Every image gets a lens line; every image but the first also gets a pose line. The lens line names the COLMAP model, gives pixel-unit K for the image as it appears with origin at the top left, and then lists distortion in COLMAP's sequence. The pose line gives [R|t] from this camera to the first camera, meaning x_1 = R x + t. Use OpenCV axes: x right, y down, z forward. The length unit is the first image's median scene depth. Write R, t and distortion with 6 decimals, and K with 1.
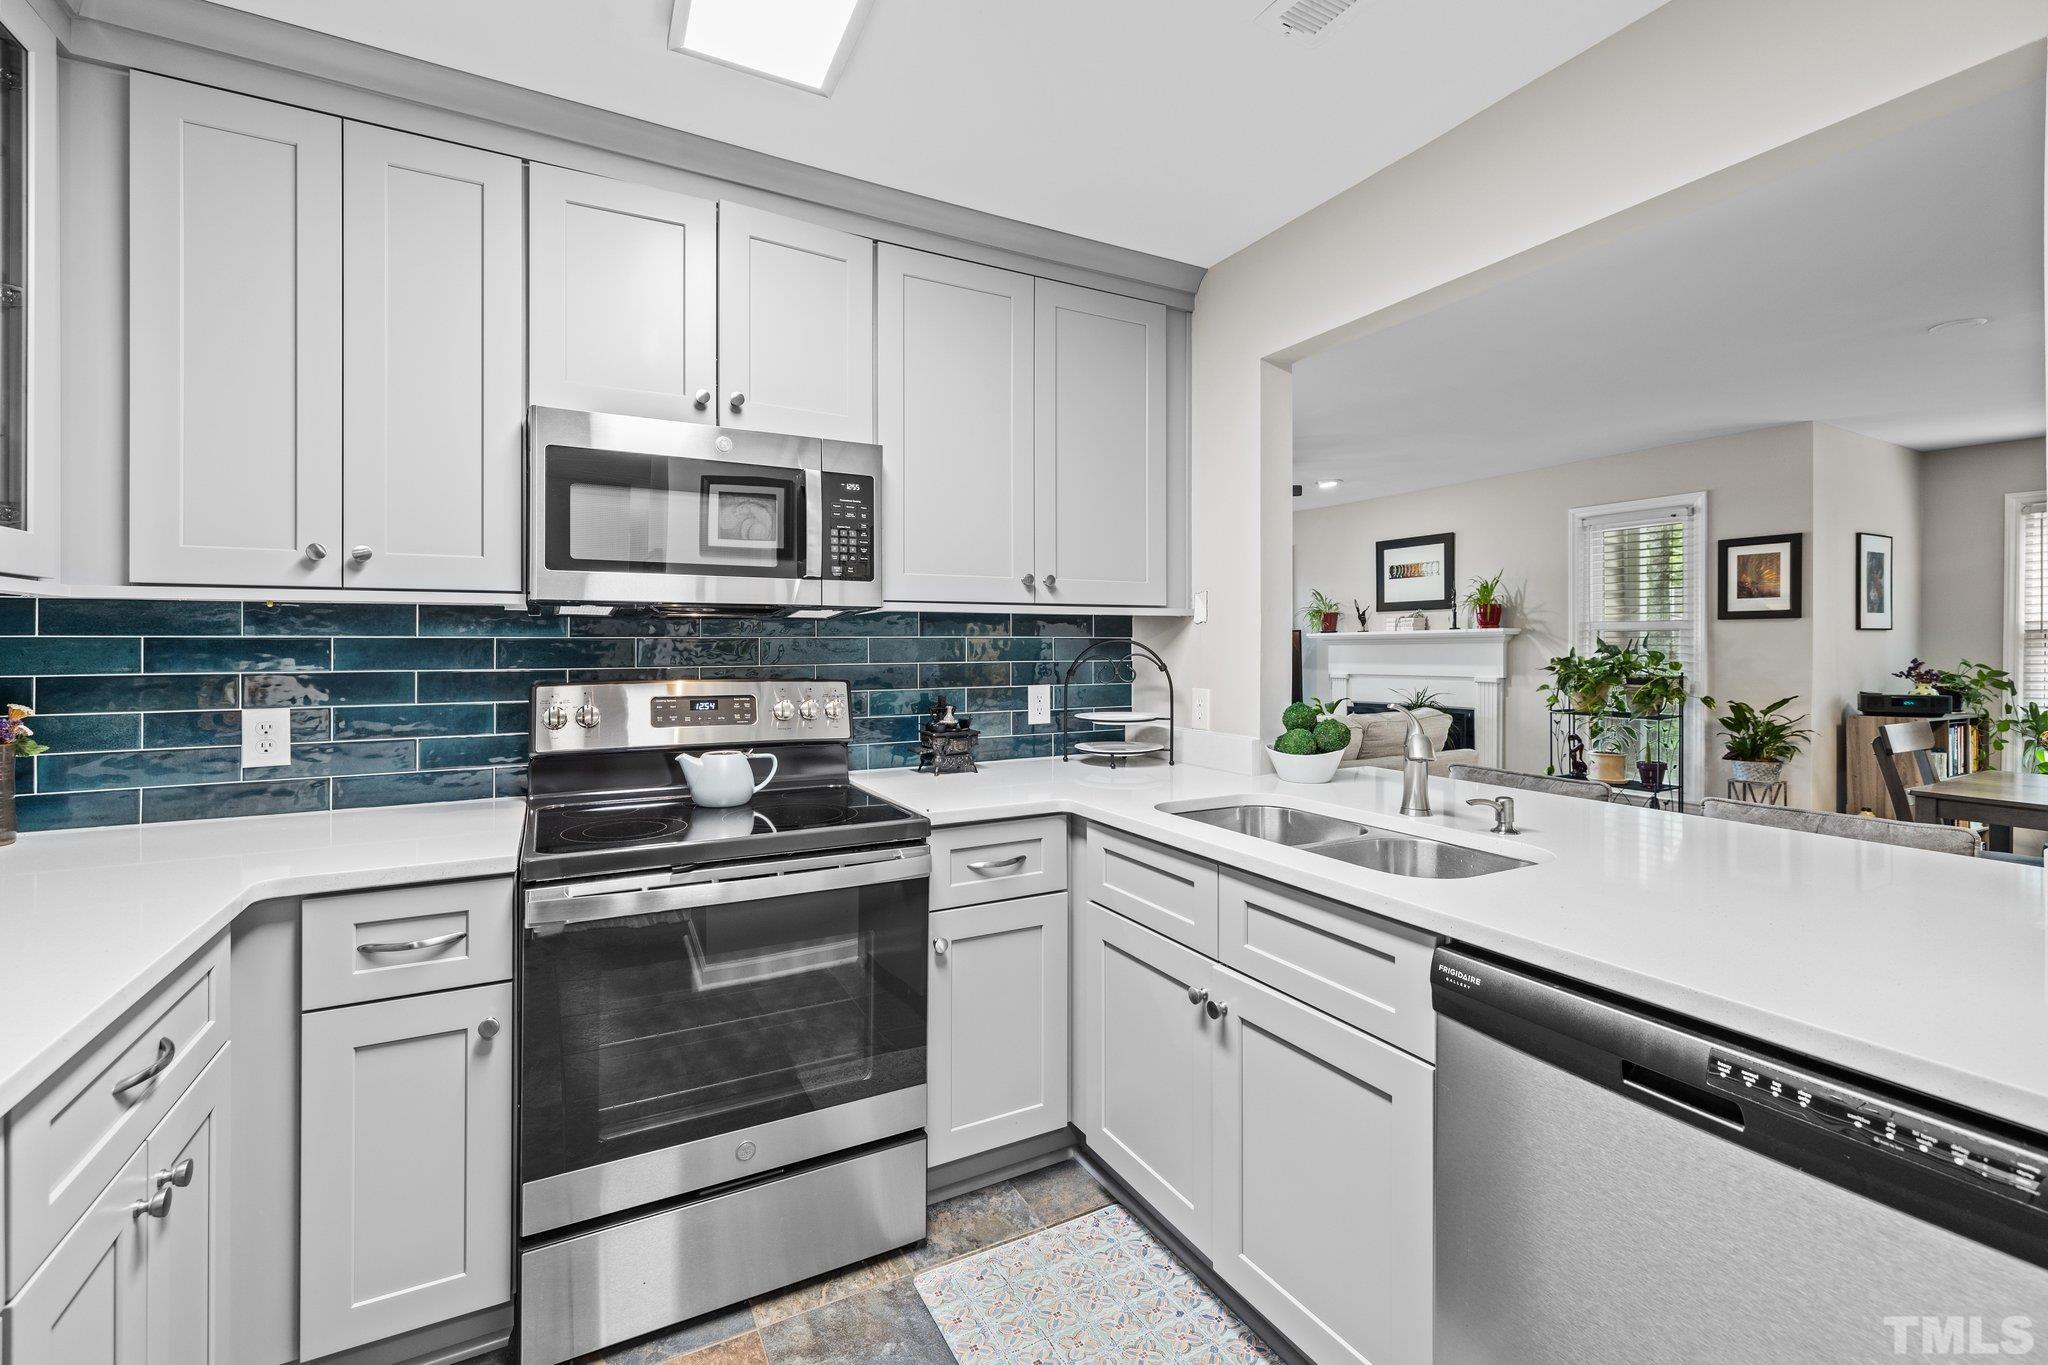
lens RADIAL K [[868.1, 0, 1016.0], [0, 868.1, 643.2], [0, 0, 1]] dist [-0.002147, 0.000289]
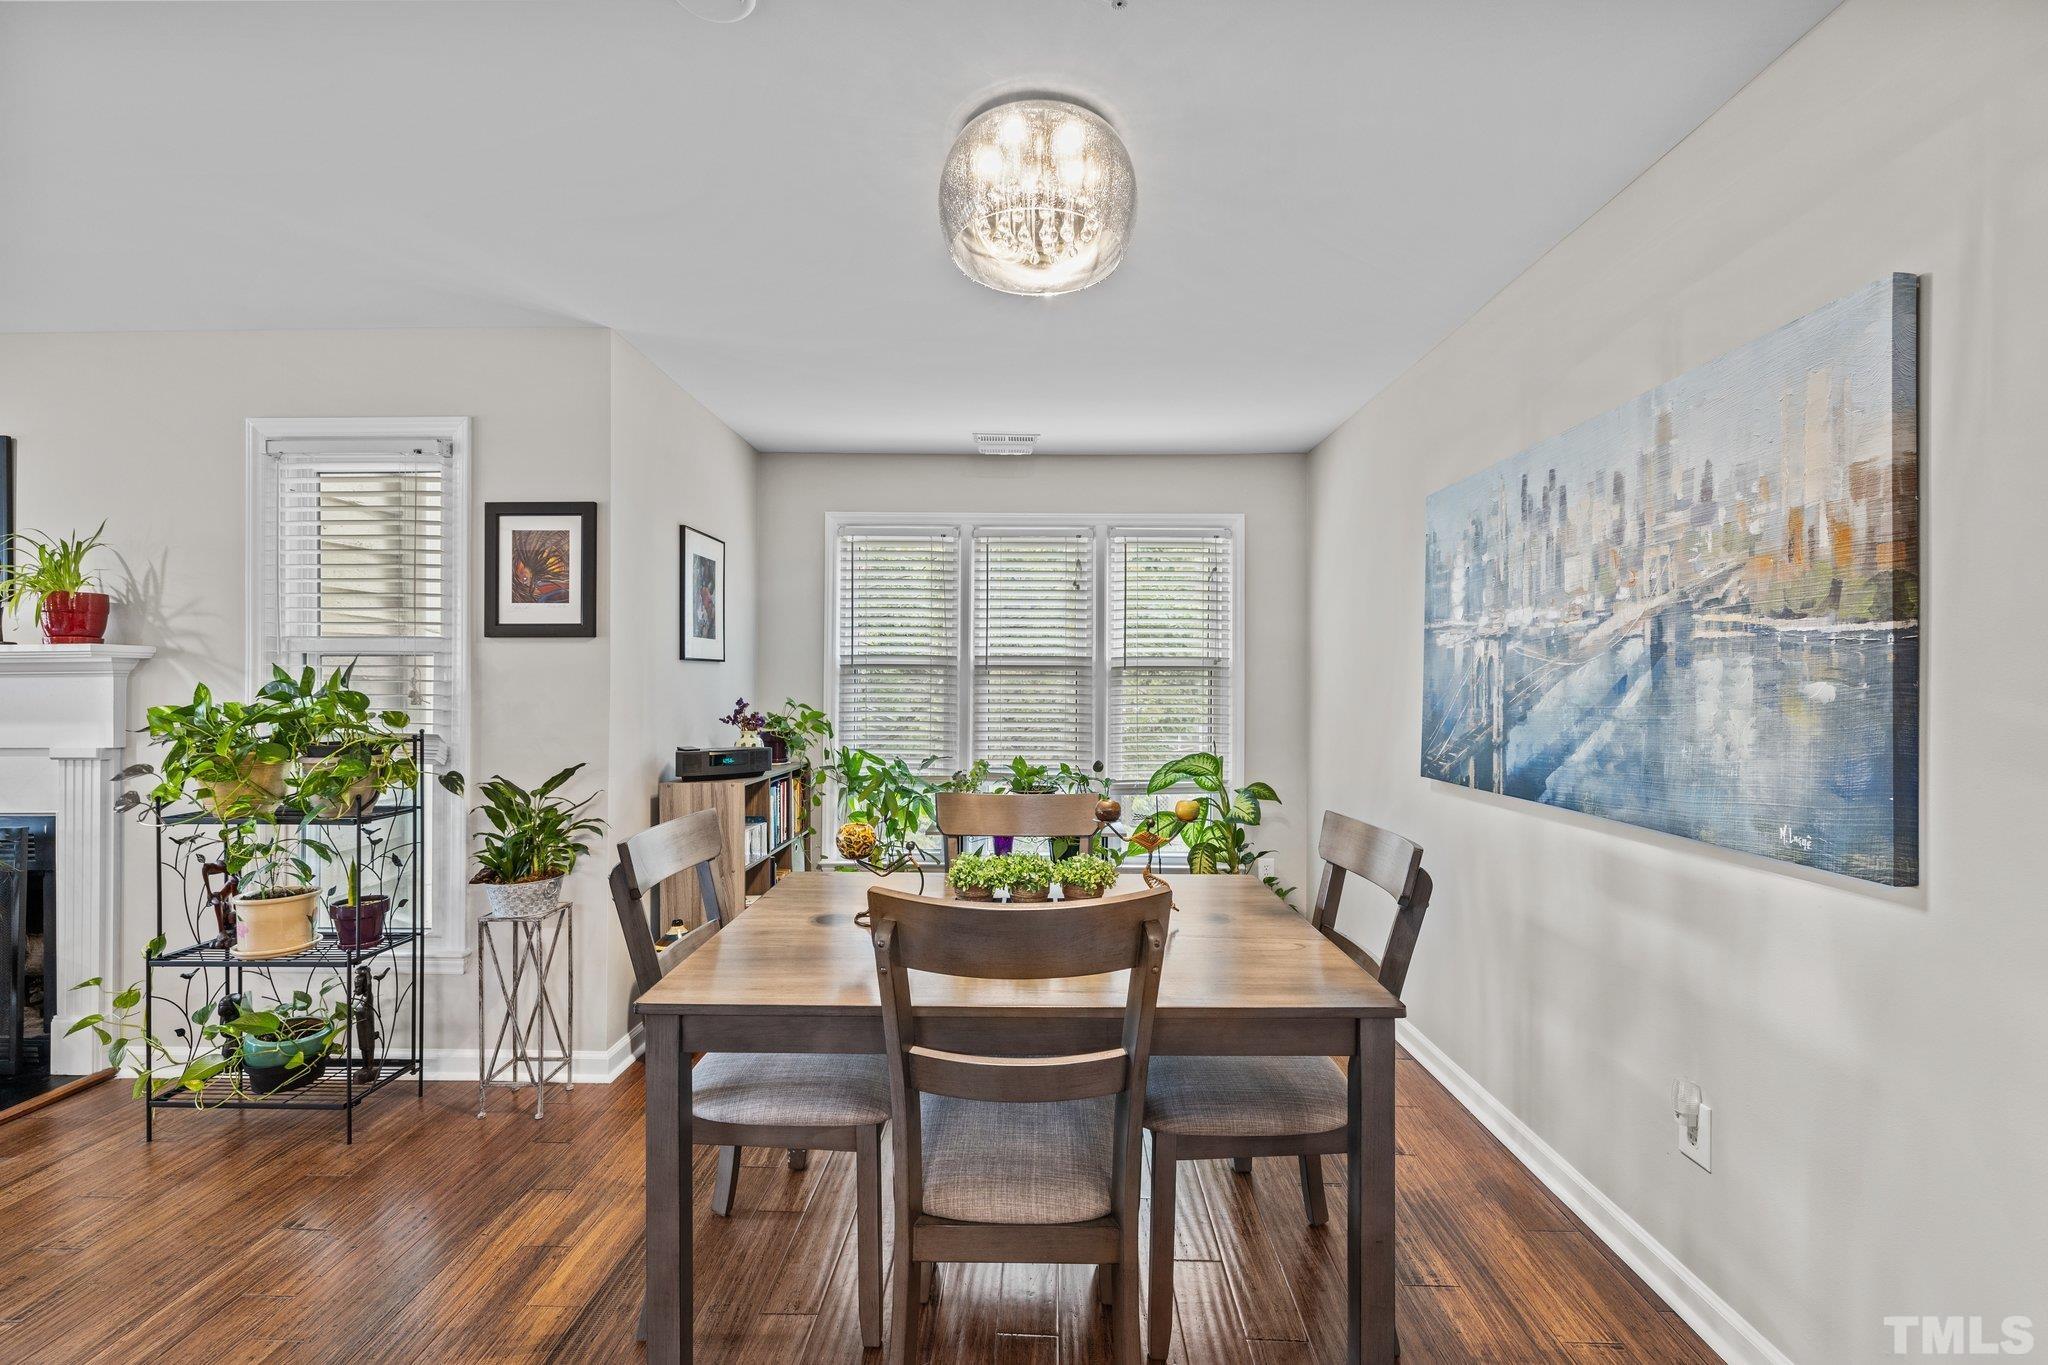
lens RADIAL K [[854.7, 0, 1020.1], [0, 854.7, 688.0], [0, 0, 1]] dist [0.000565, 0.000371]
pose [[0.496198, -0.004815, 0.868196, 0.930063], [-0.003394, 0.999966, 0.007486, 0.003234], [-0.868203, -0.006661, 0.496164, 0.758021]]
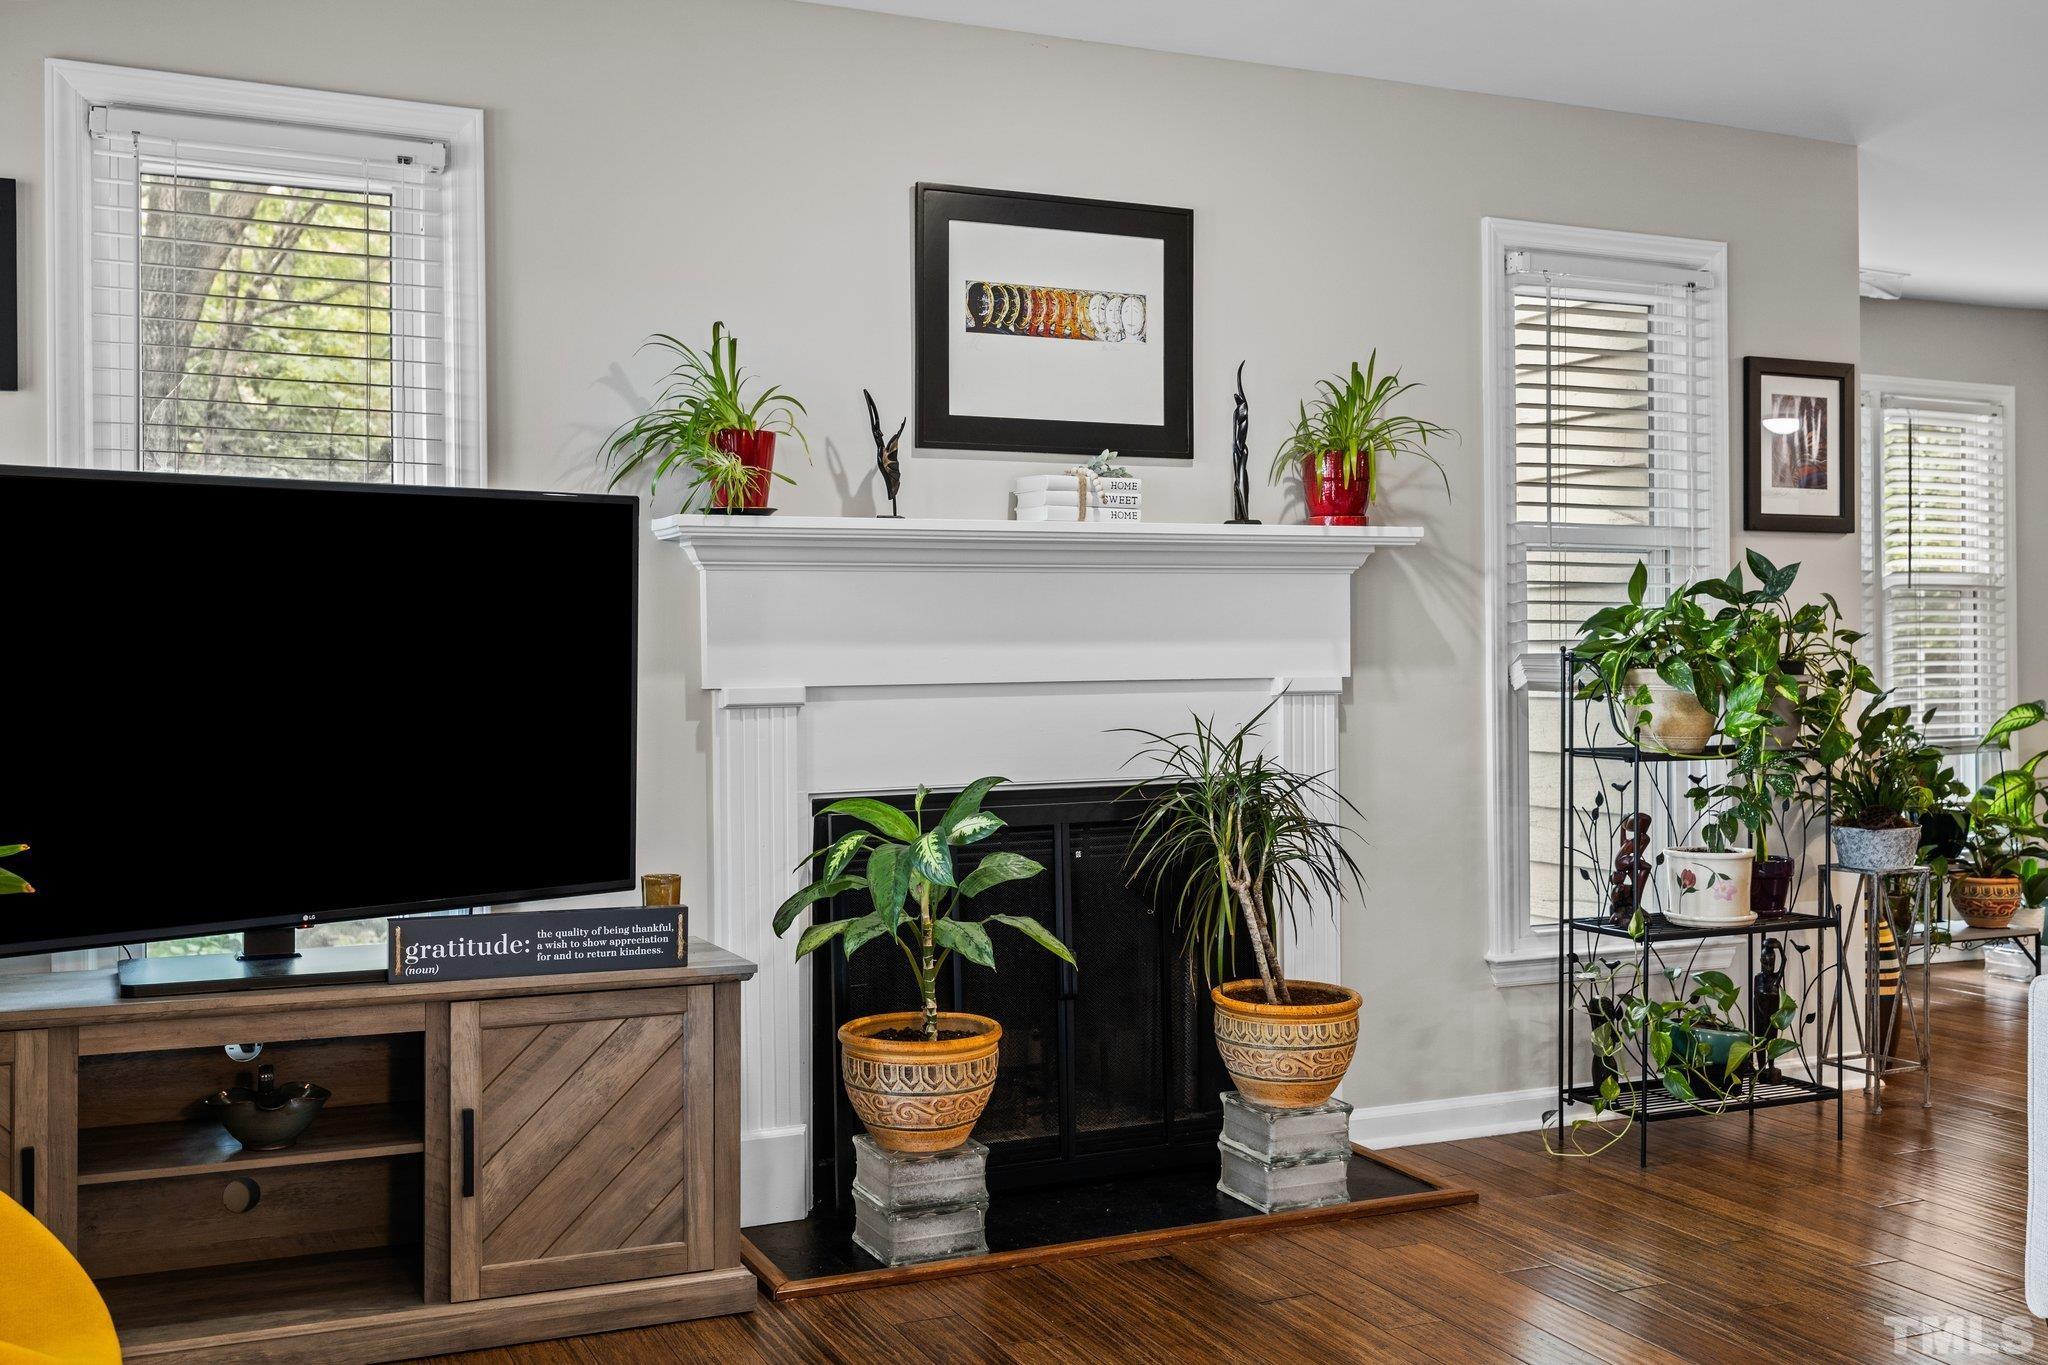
lens RADIAL K [[2015.5, 0, 1024.0], [0, 2015.5, 661.8], [0, 0, 1]] dist [-0.001947, 0.007481]
pose [[0.065272, -0.004215, 0.997859, -0.525711], [0.000240, 0.999991, 0.004208, 0.071910], [-0.997867, -0.000036, 0.065272, 2.511092]]
